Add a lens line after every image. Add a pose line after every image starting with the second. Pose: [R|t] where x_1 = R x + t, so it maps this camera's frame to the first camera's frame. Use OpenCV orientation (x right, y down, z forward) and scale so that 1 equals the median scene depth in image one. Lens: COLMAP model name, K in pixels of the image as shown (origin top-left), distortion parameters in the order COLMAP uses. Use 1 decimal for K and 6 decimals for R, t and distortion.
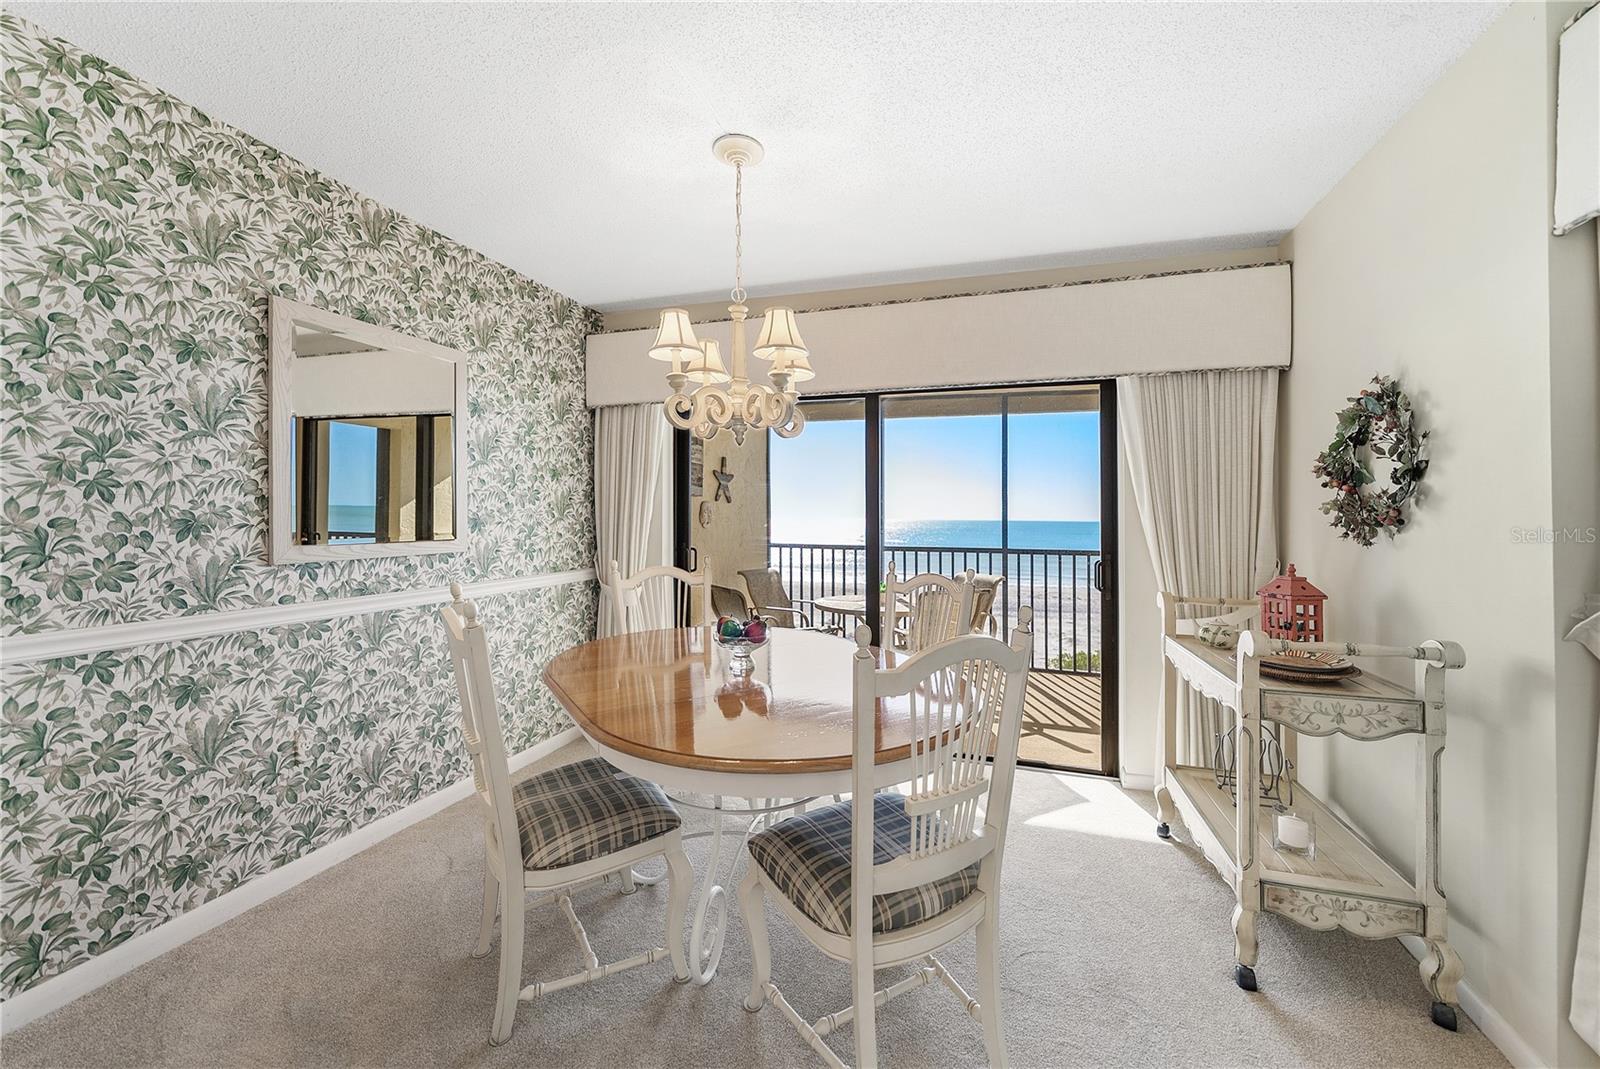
lens RADIAL K [[626.4, 0, 789.6], [0, 626.4, 524.4], [0, 0, 1]] dist [-0.002607, 0.000467]
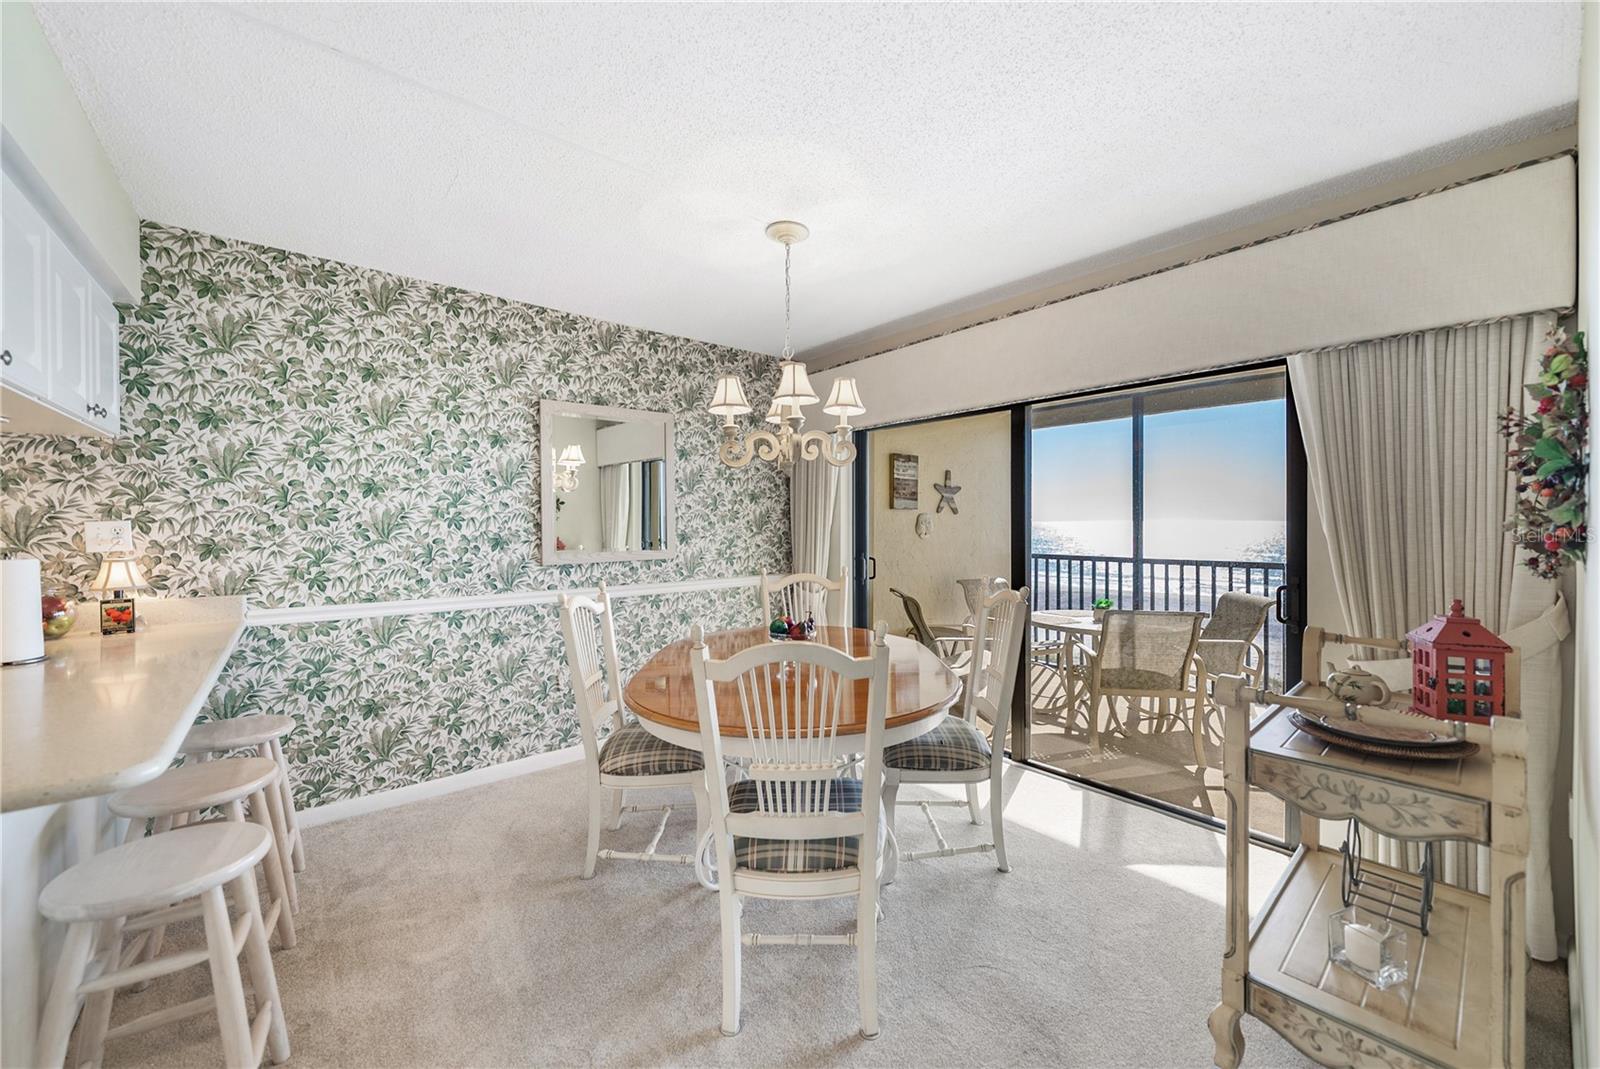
lens RADIAL K [[612.3, 0, 805.9], [0, 612.3, 537.5], [0, 0, 1]] dist [0.000027, 0.000193]
pose [[0.850547, 0.001706, -0.525896, 0.574022], [0.005189, 0.999919, 0.011637, -0.021920], [0.525873, -0.012627, 0.850470, 0.006573]]
